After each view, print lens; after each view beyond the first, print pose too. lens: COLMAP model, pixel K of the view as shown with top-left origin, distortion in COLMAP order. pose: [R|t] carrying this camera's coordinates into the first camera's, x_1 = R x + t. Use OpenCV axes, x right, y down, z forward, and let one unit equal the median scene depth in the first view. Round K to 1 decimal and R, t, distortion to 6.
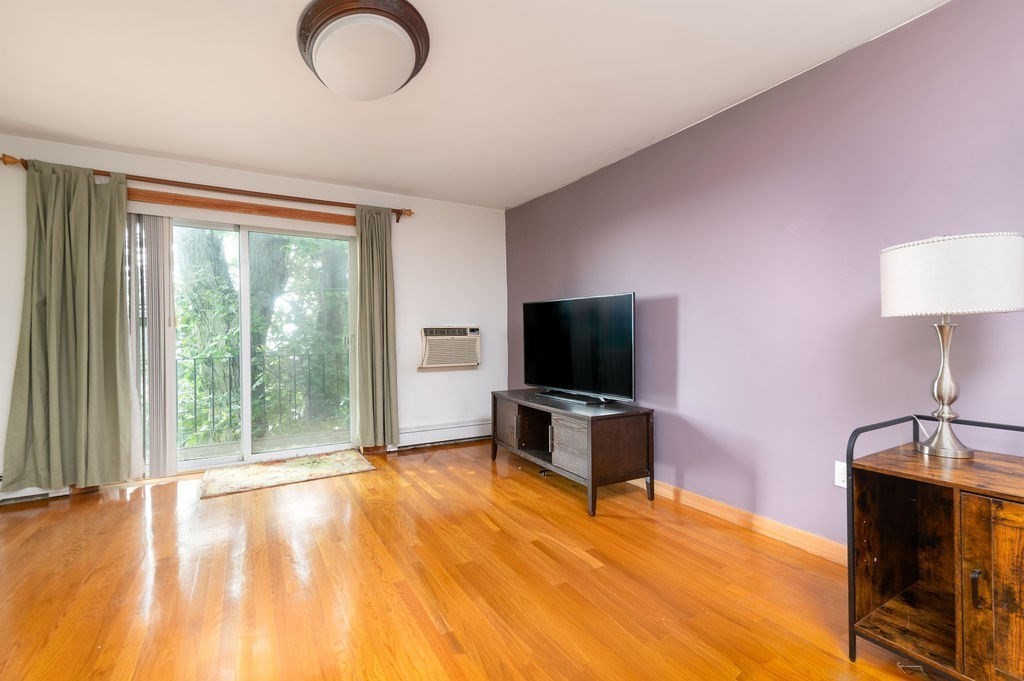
lens RADIAL K [[459.9, 0, 512.0], [0, 459.9, 340.5], [0, 0, 1]] dist [0.011878, -0.000068]
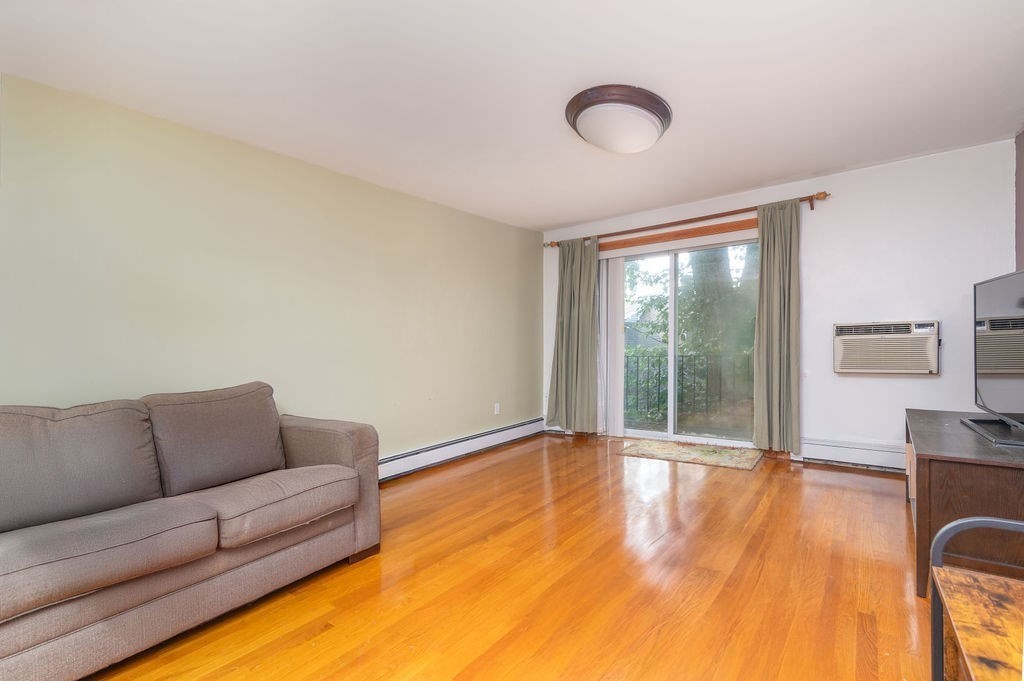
lens RADIAL K [[459.9, 0, 512.0], [0, 459.9, 340.5], [0, 0, 1]] dist [0.011878, -0.000068]
pose [[0.390666, -0.013430, -0.920434, 0.373159], [0.006645, 0.999909, -0.011769, 0.006262], [0.920508, -0.001518, 0.390720, 0.112395]]
